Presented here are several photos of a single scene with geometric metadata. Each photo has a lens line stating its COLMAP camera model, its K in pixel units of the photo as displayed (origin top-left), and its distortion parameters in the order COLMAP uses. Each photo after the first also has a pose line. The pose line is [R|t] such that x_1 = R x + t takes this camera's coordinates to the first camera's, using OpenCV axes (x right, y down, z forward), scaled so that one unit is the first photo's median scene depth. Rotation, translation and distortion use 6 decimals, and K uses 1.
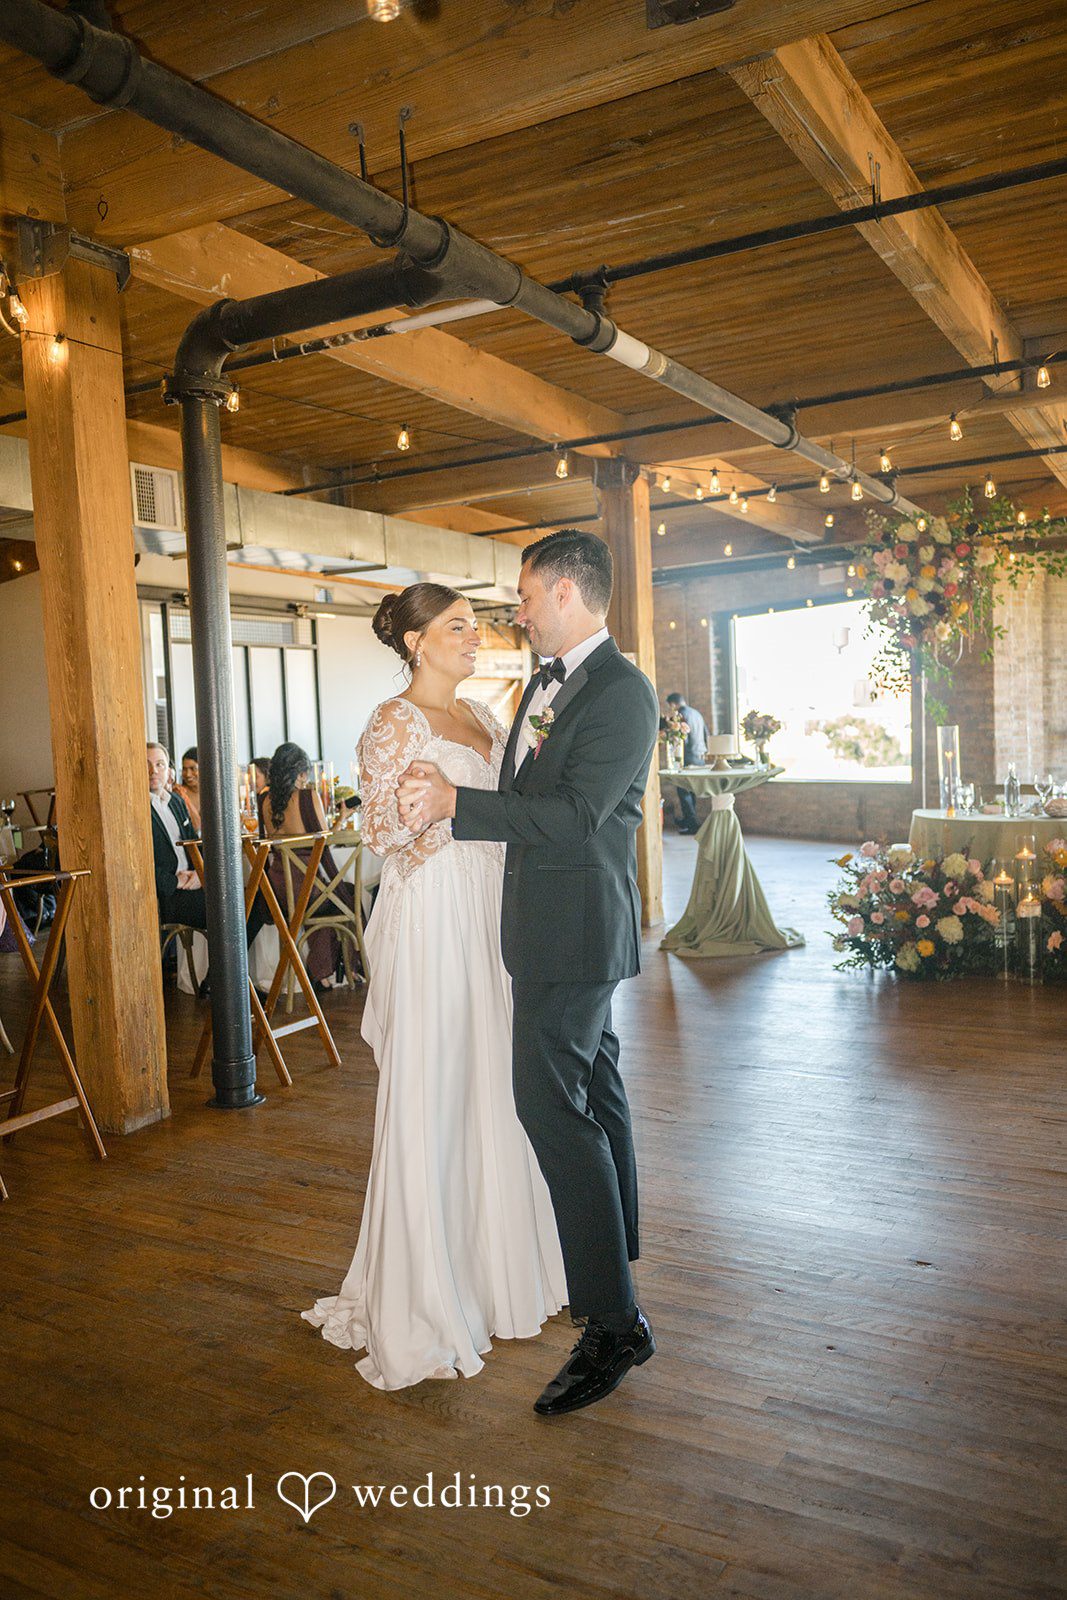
lens RADIAL K [[1259.0, 0, 533.5], [0, 1259.0, 800.0], [0, 0, 1]] dist [0.001189, -0.000206]
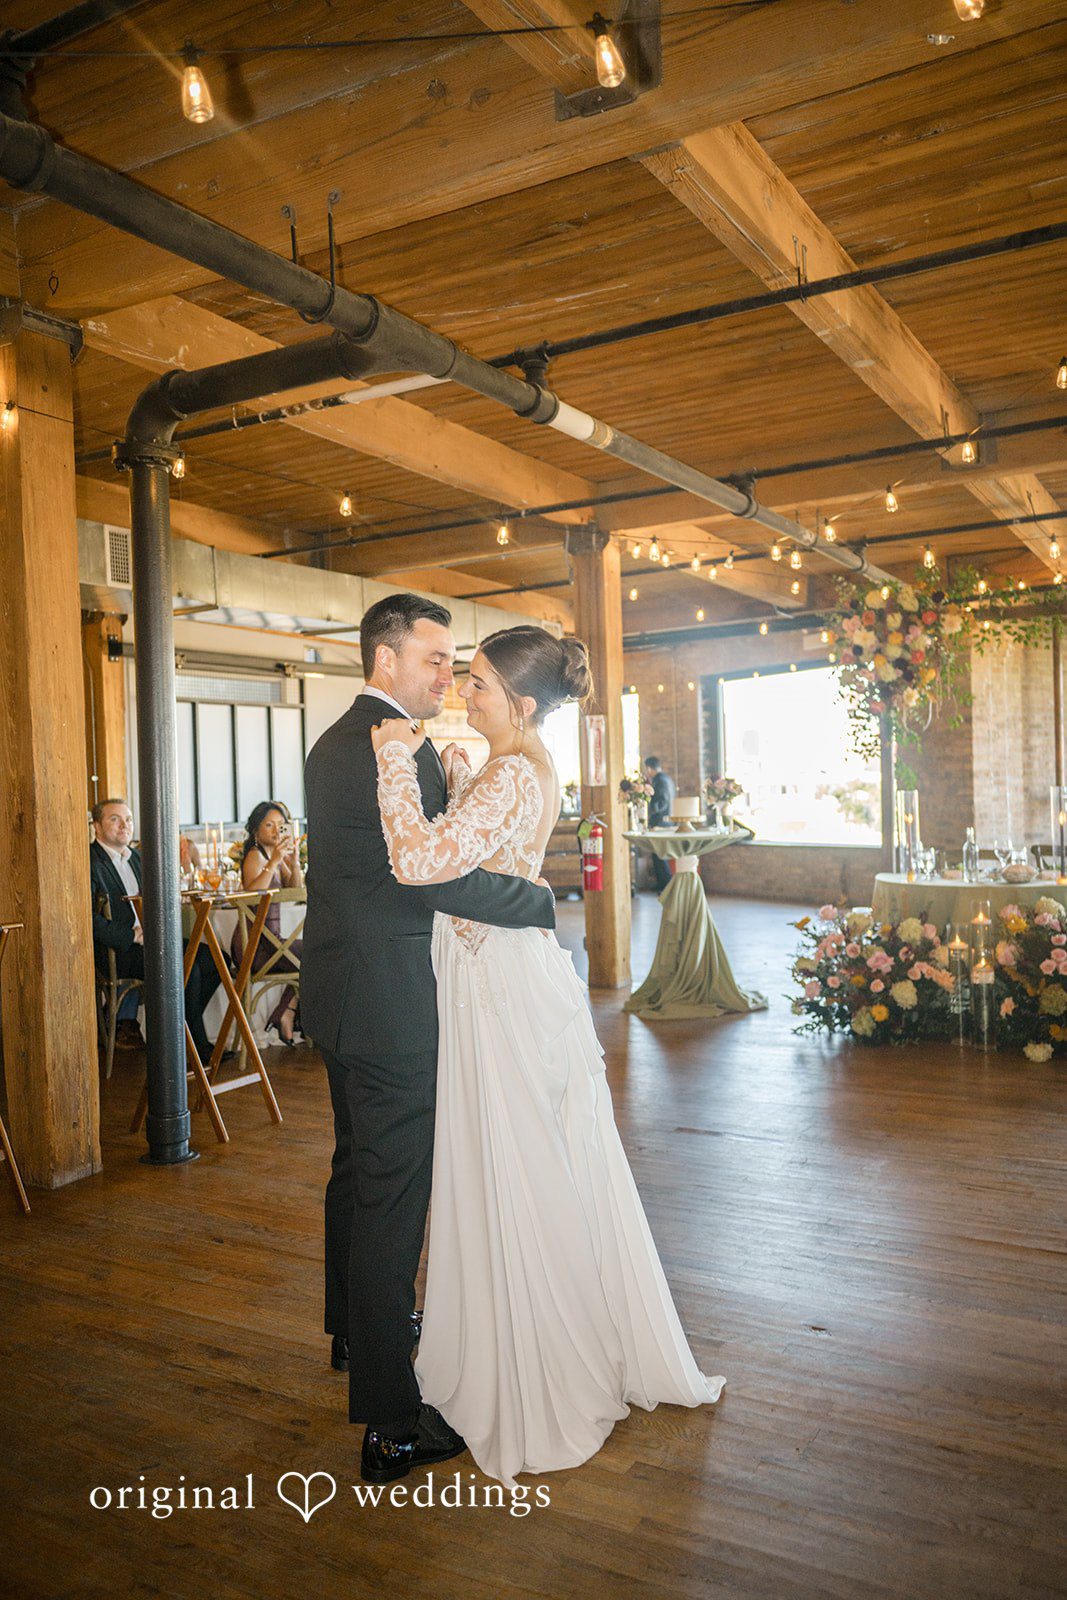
lens RADIAL K [[1259.0, 0, 533.5], [0, 1259.0, 800.0], [0, 0, 1]] dist [0.001189, -0.000206]
pose [[0.999895, 0.010924, -0.009489, 0.044434], [-0.011369, 0.998773, -0.048201, 0.000451], [0.008951, 0.048304, 0.998793, -0.008105]]
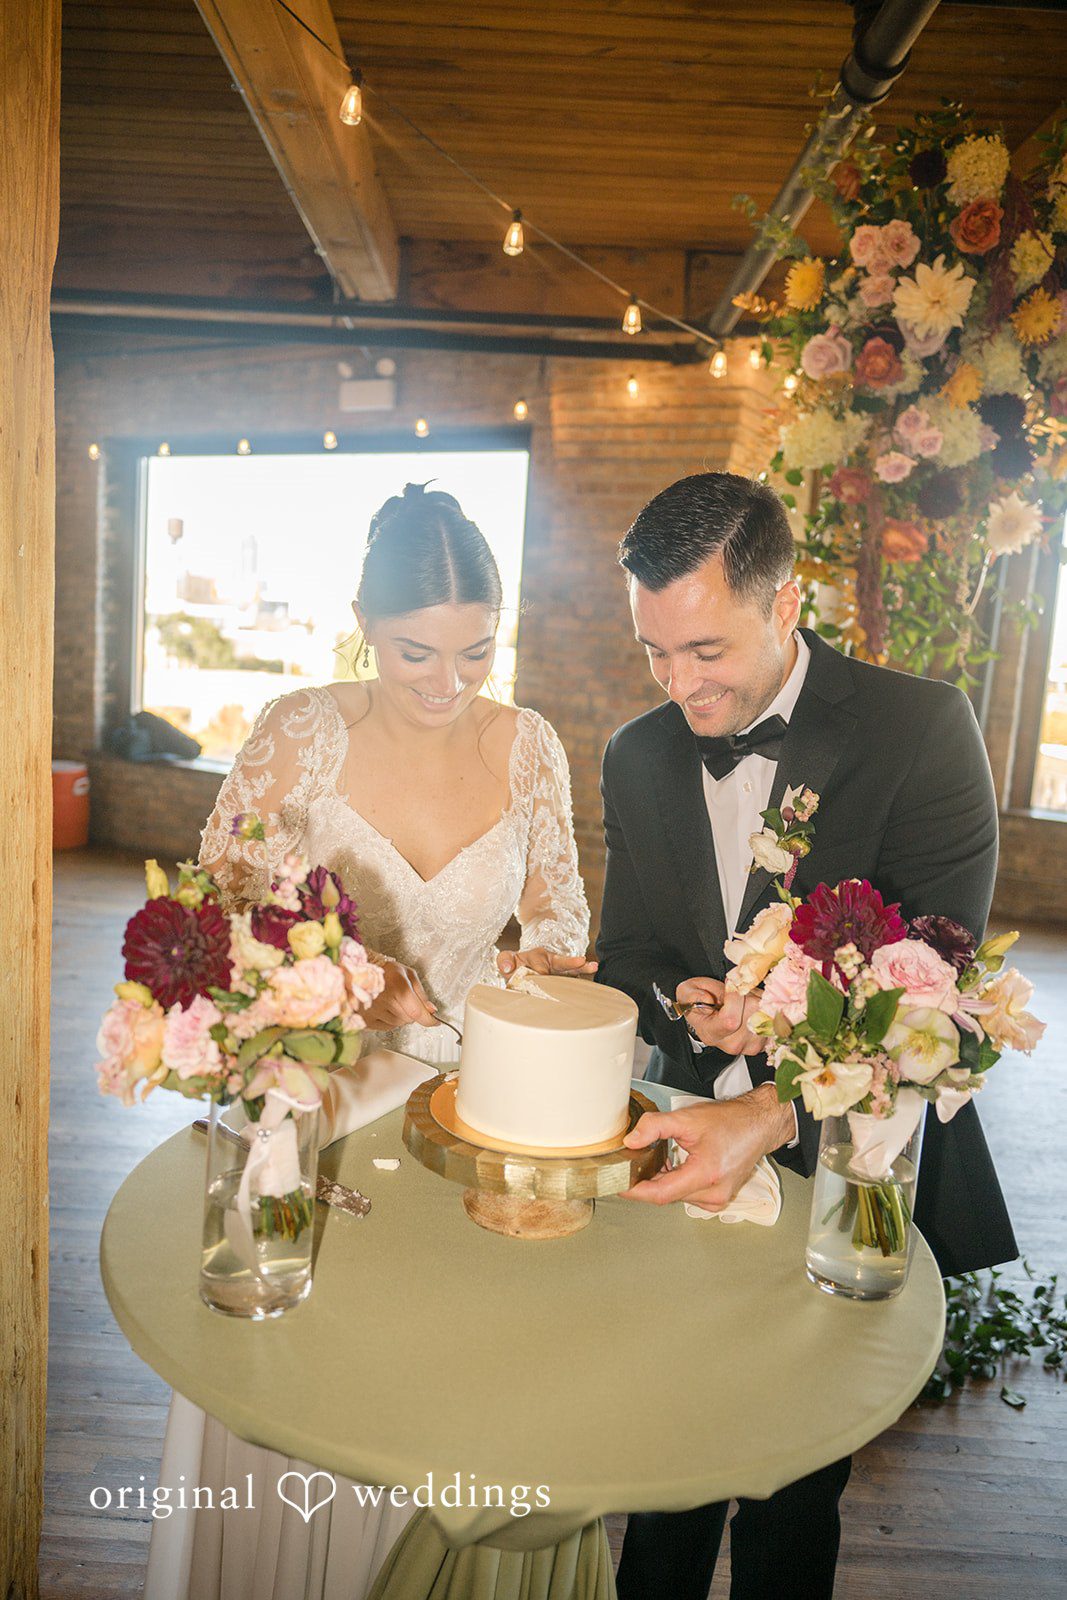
lens RADIAL K [[1259.0, 0, 533.5], [0, 1259.0, 800.0], [0, 0, 1]] dist [0.001189, -0.000206]
pose [[0.862422, 0.027131, 0.505462, 0.080356], [-0.068280, 0.995671, 0.063057, -0.101749], [-0.501563, -0.088894, 0.860542, 1.037835]]
